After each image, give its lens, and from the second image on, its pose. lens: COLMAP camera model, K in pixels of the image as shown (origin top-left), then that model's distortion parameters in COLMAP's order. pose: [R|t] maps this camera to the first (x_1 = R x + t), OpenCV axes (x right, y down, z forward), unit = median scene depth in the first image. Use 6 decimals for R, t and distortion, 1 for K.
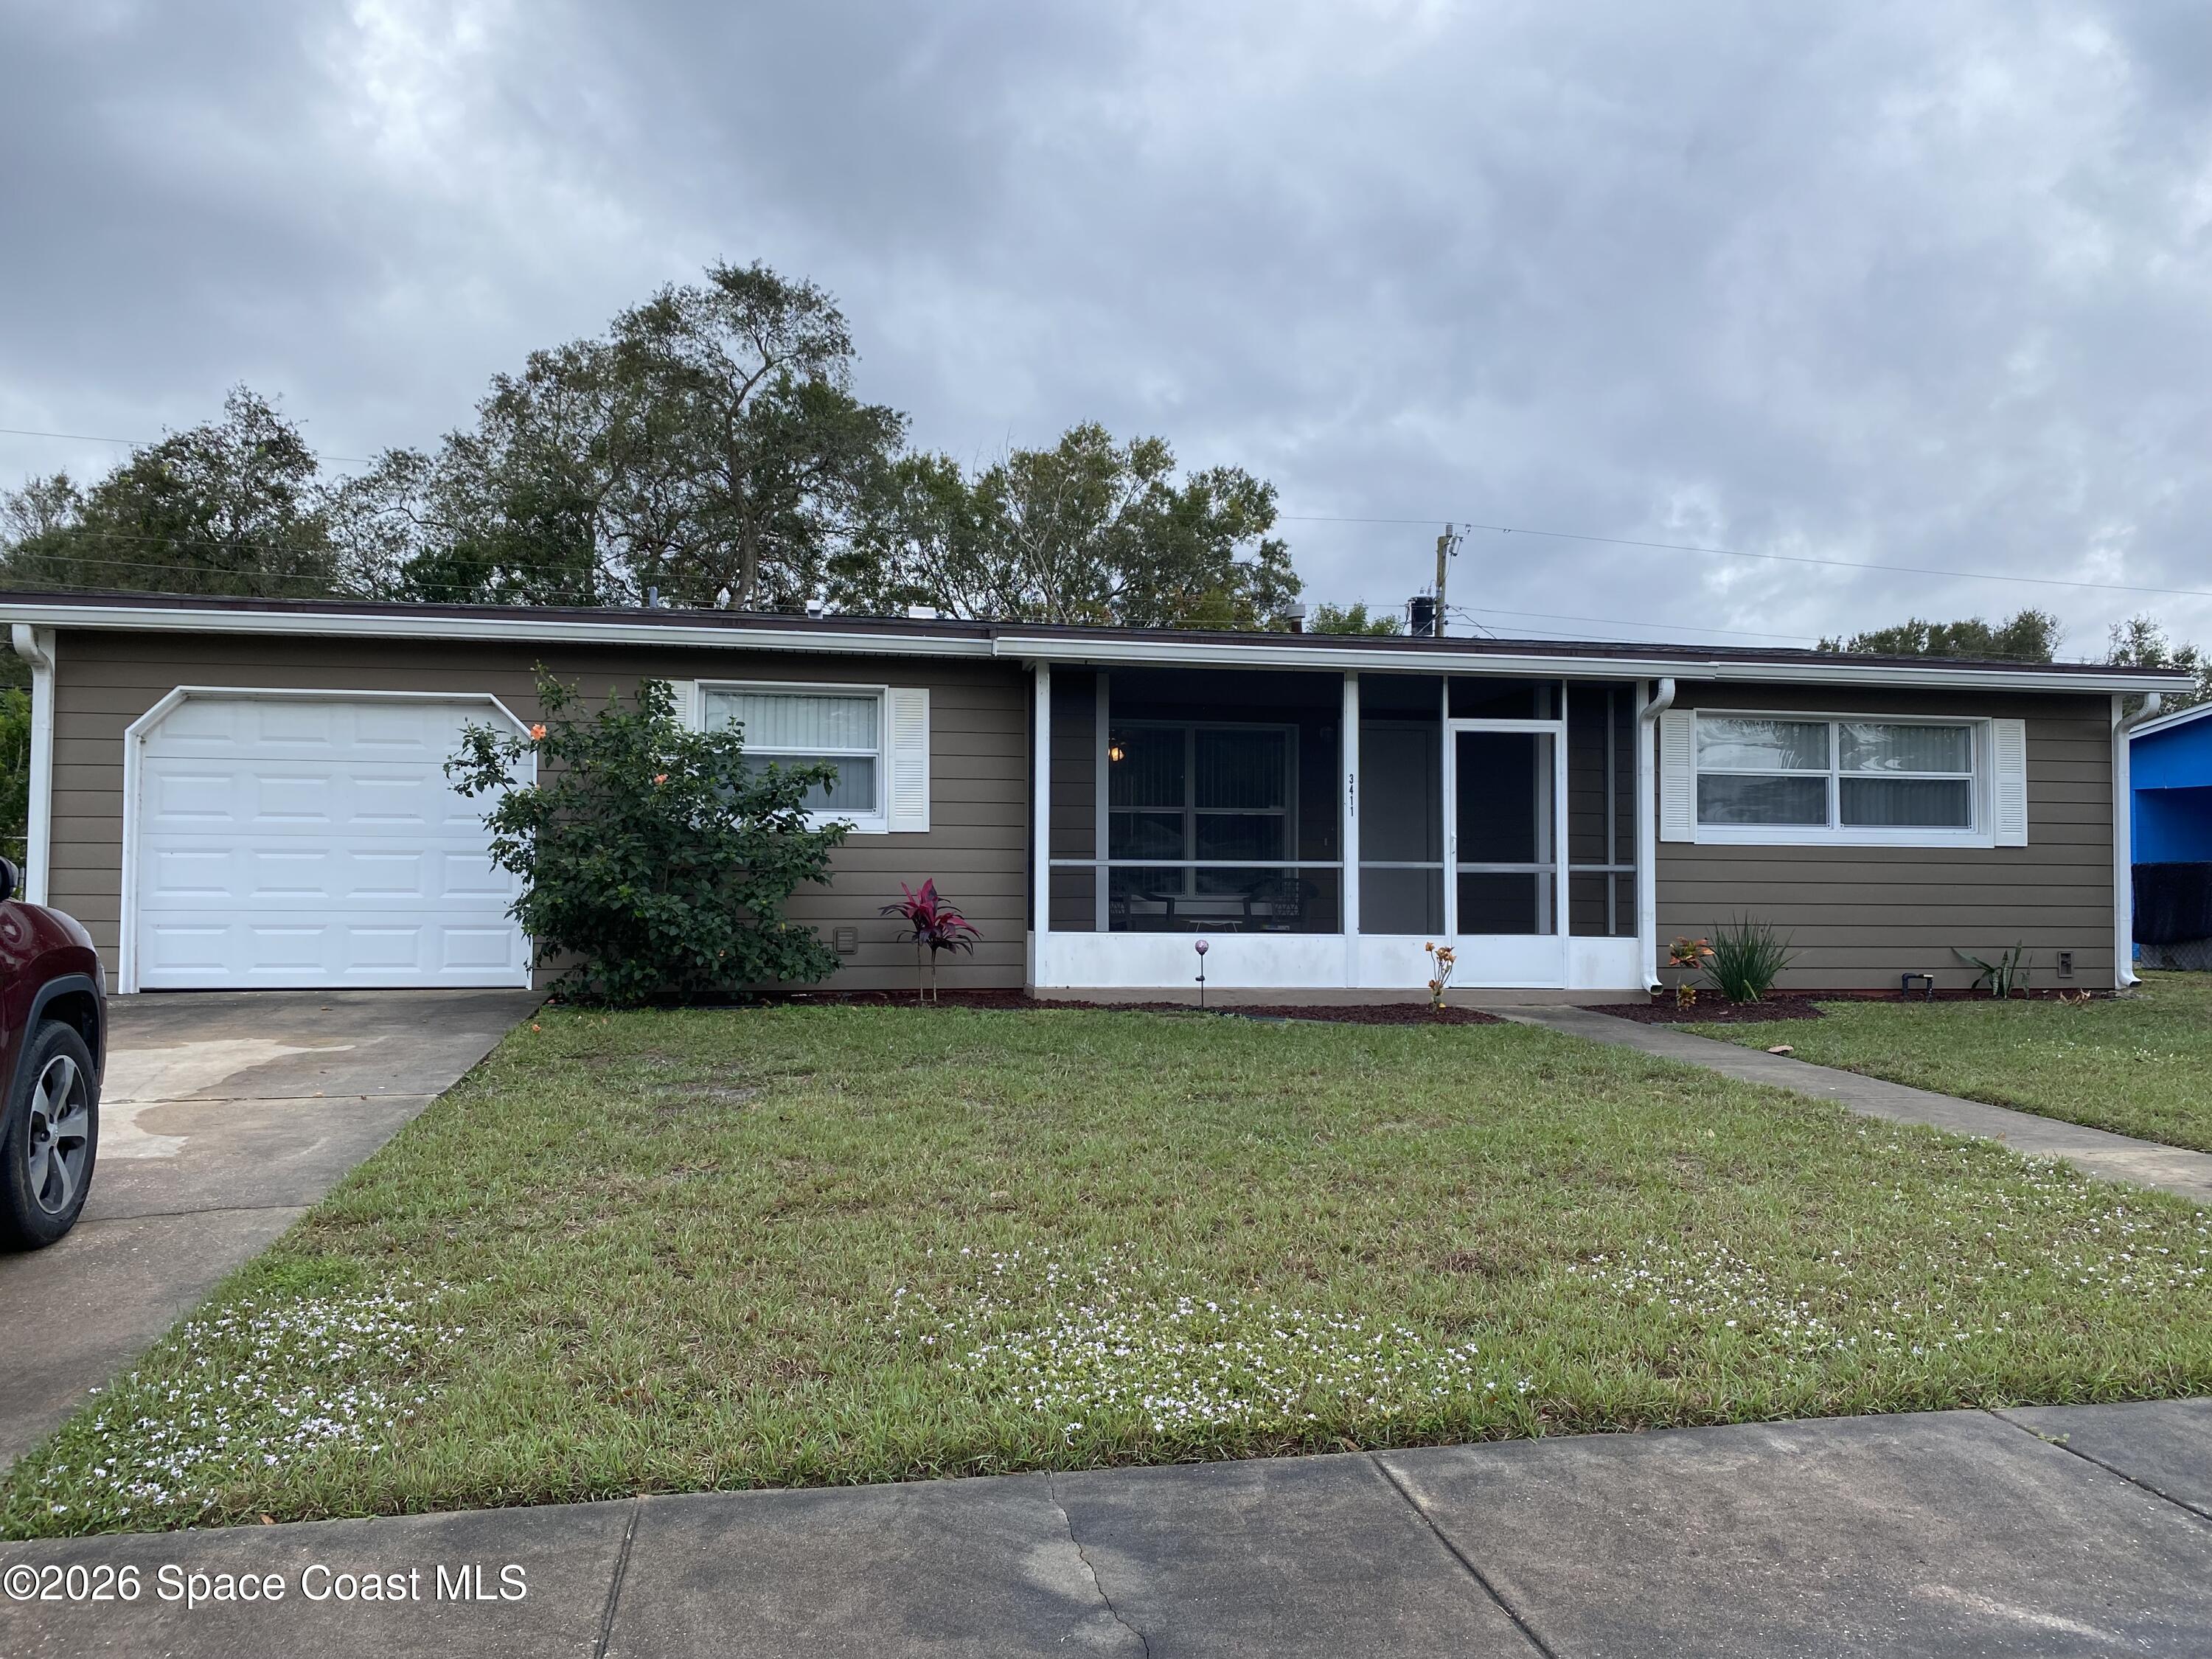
lens RADIAL K [[1688.8, 0, 1106.1], [0, 1688.8, 832.1], [0, 0, 1]] dist [0.049561, -0.070215]
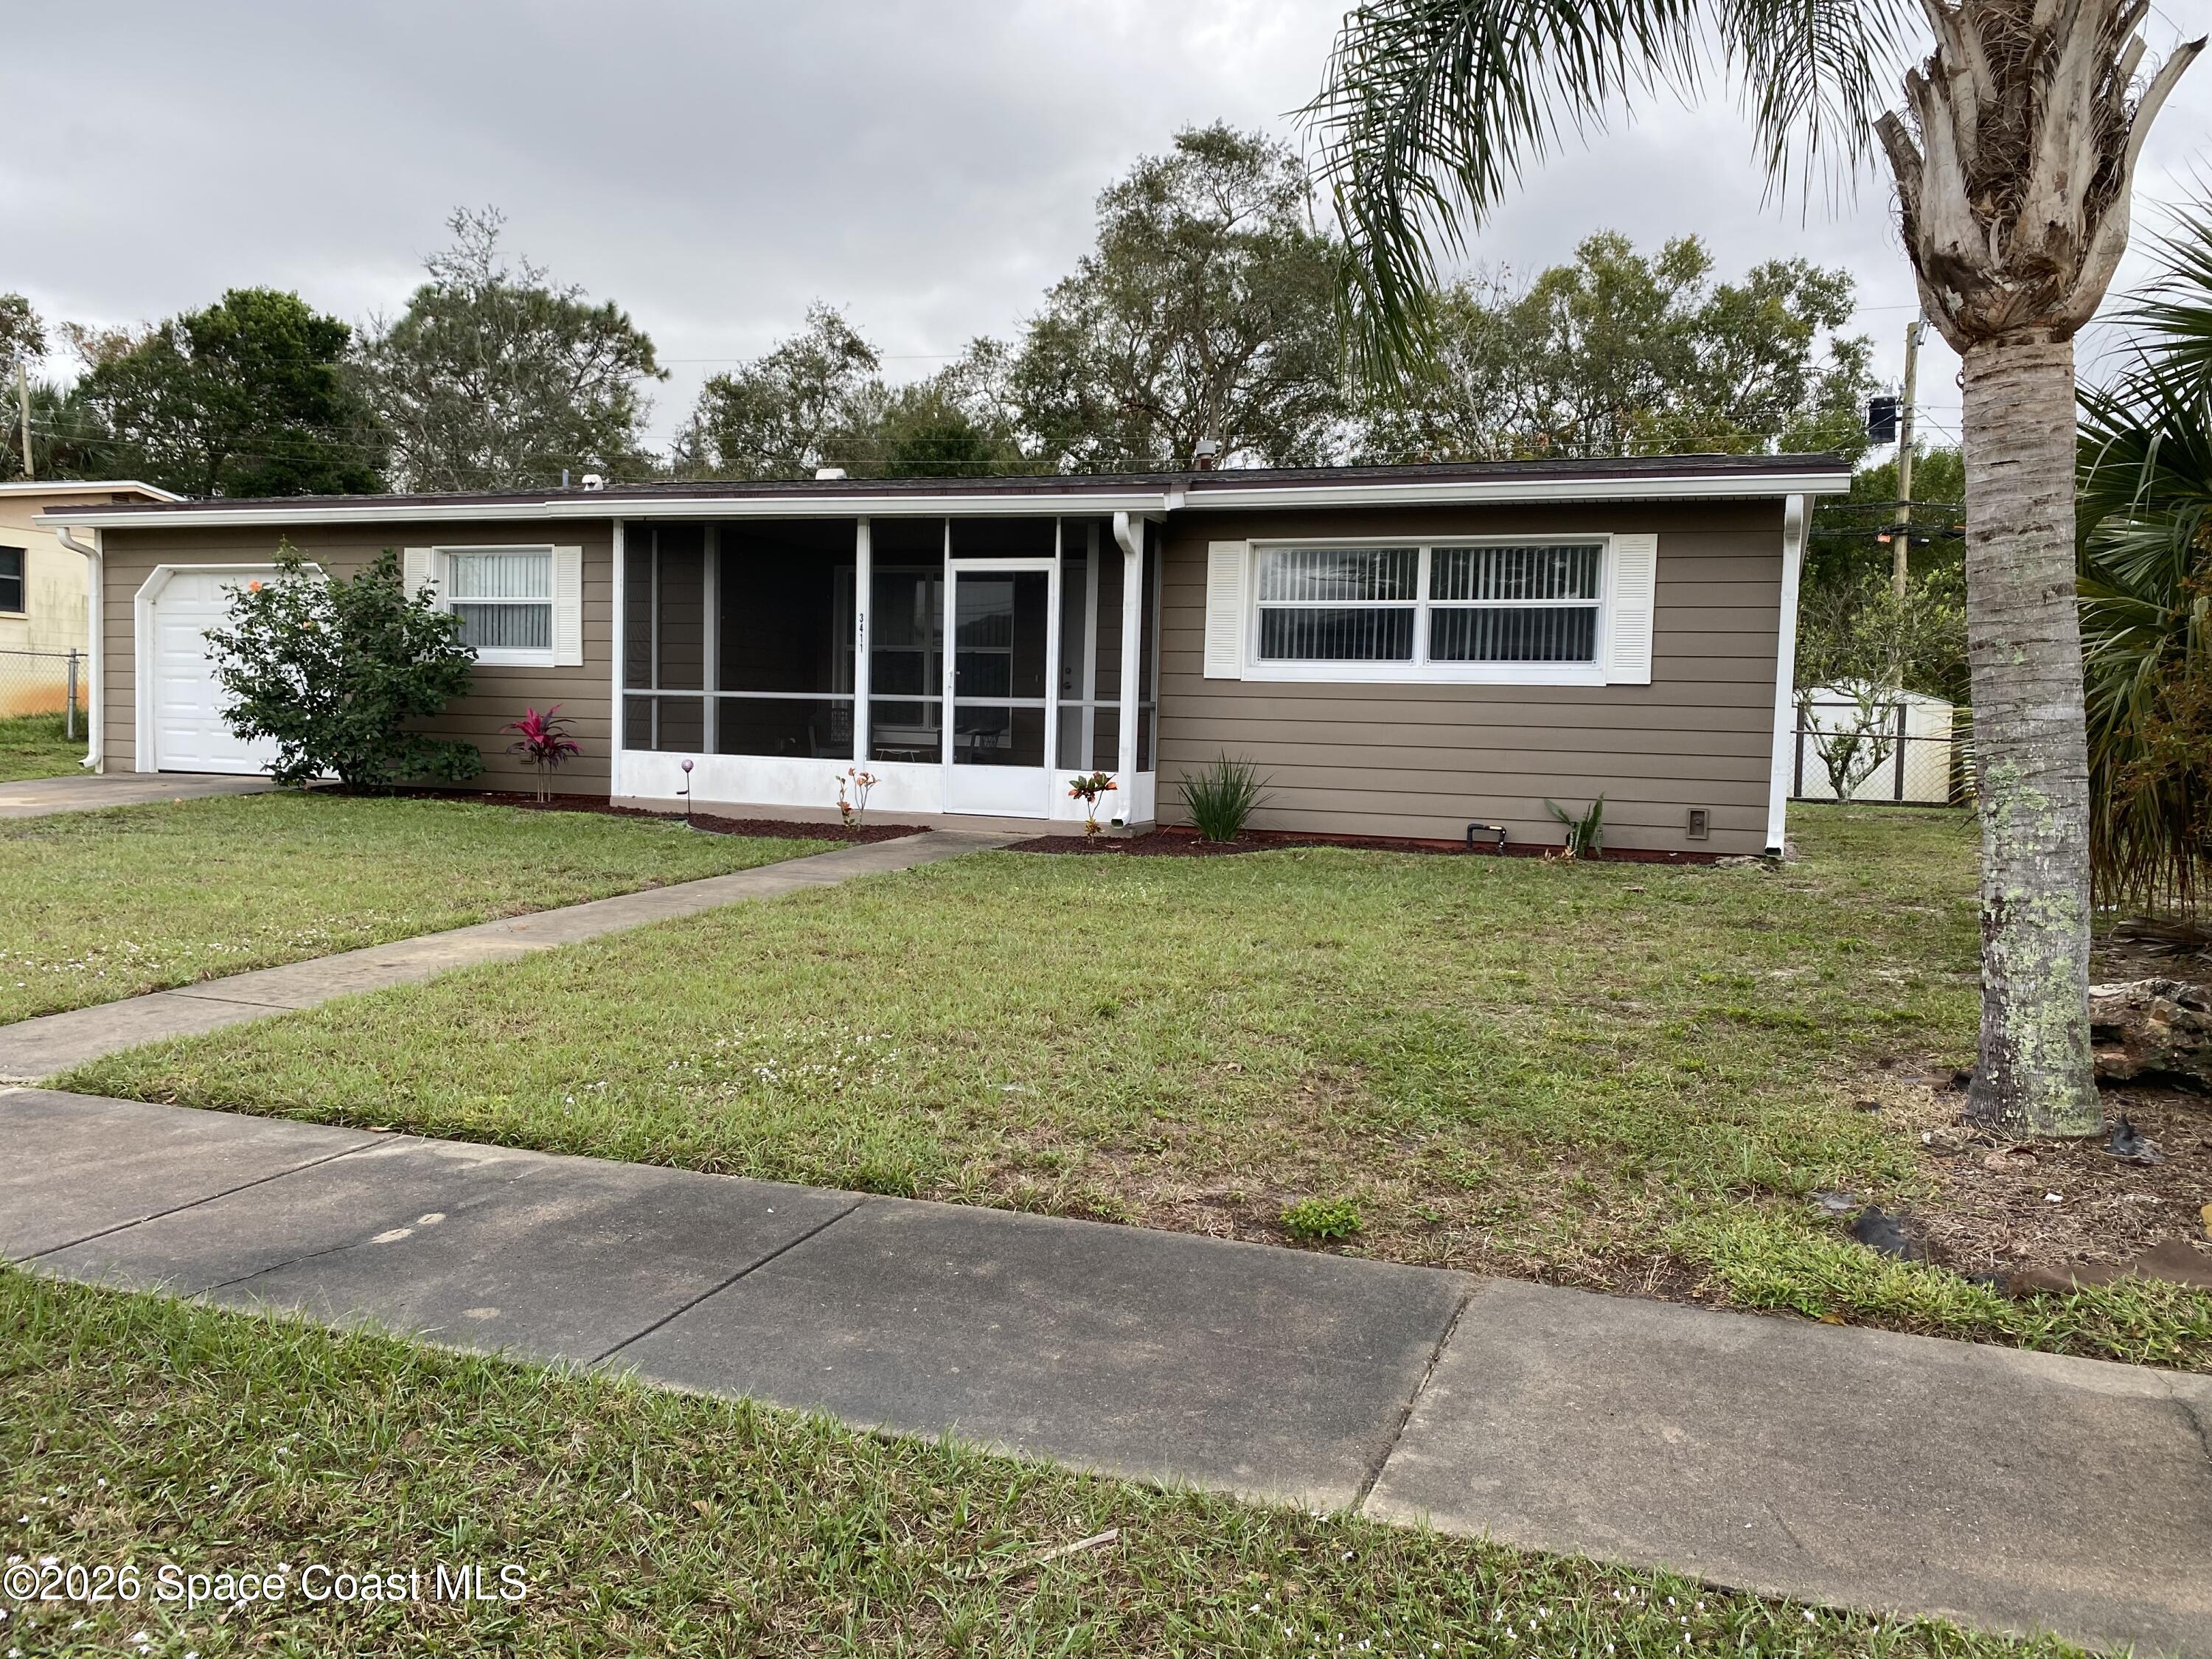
lens RADIAL K [[1688.8, 0, 1105.9], [0, 1688.8, 829.5], [0, 0, 1]] dist [0.049561, -0.070215]
pose [[0.860177, 0.048526, -0.507682, 0.814842], [-0.003148, 0.995949, 0.089863, 0.005611], [0.509986, -0.075700, 0.856845, 0.133824]]
